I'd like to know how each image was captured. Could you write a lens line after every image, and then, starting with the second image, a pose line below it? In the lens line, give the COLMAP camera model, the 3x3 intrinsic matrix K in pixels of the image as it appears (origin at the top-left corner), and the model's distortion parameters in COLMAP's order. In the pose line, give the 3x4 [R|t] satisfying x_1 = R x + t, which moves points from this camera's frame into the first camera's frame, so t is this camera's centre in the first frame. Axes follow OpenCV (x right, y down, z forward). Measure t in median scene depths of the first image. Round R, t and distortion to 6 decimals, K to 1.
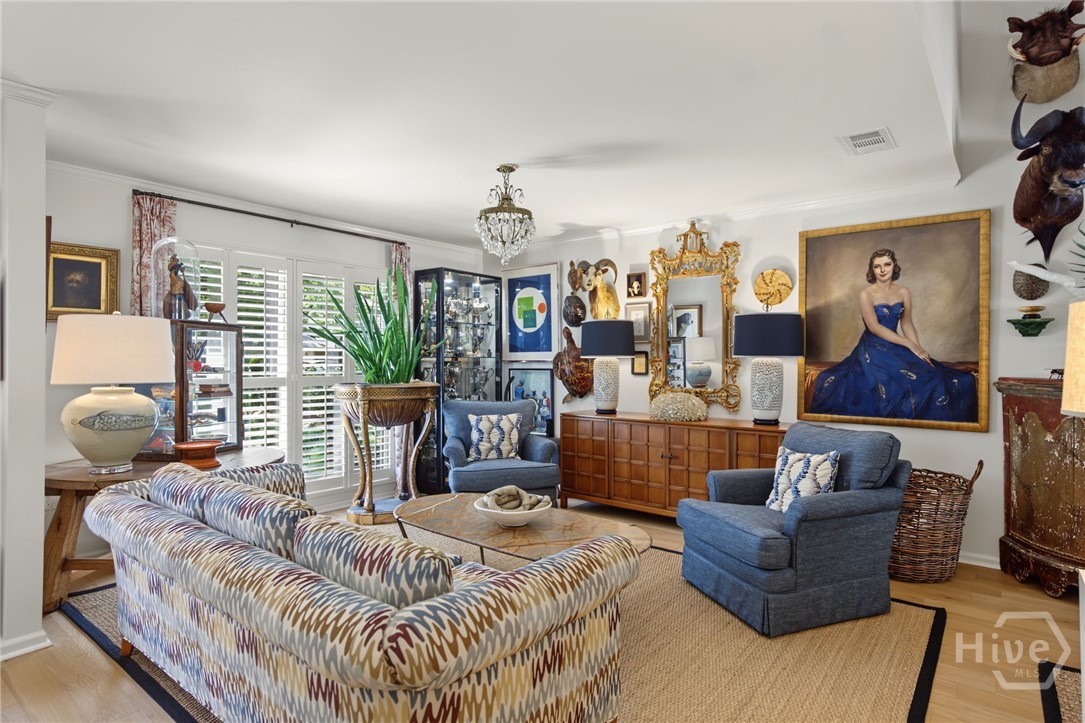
lens RADIAL K [[586.6, 0, 565.2], [0, 586.6, 361.8], [0, 0, 1]] dist [-0.003416, 0.002541]
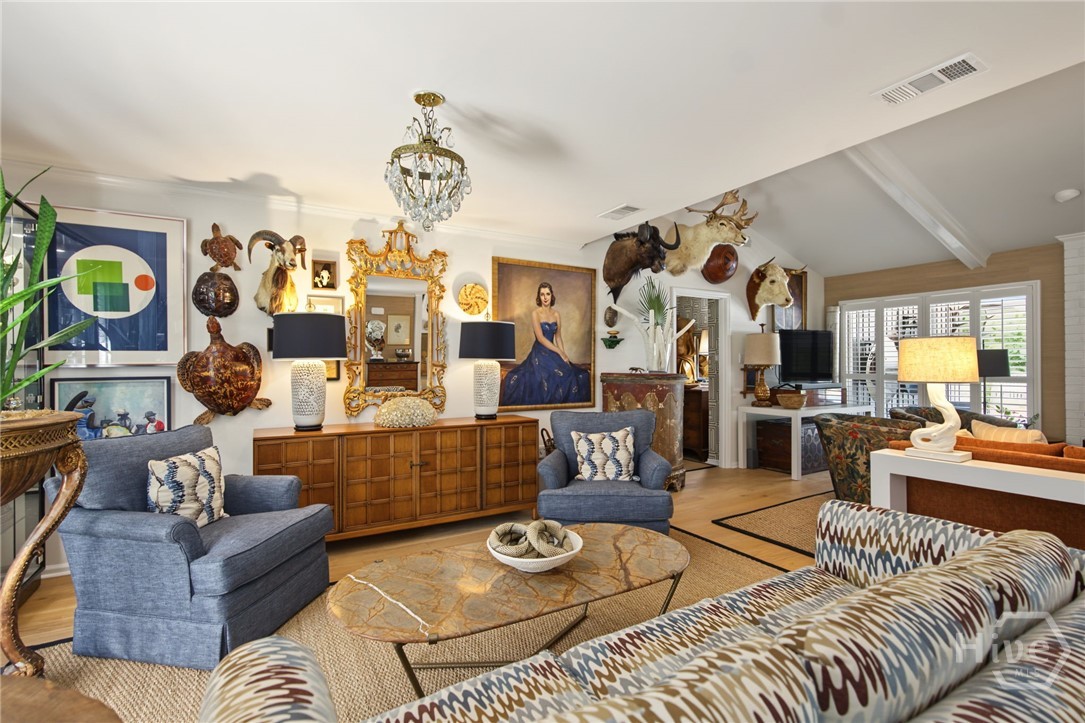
lens RADIAL K [[493.3, 0, 549.5], [0, 493.3, 362.5], [0, 0, 1]] dist [-0.002534, 0.000023]
pose [[0.377598, -0.000276, 0.925970, -0.509124], [0.005605, 0.999982, -0.001988, -0.000842], [-0.925953, 0.005941, 0.377593, 0.527322]]
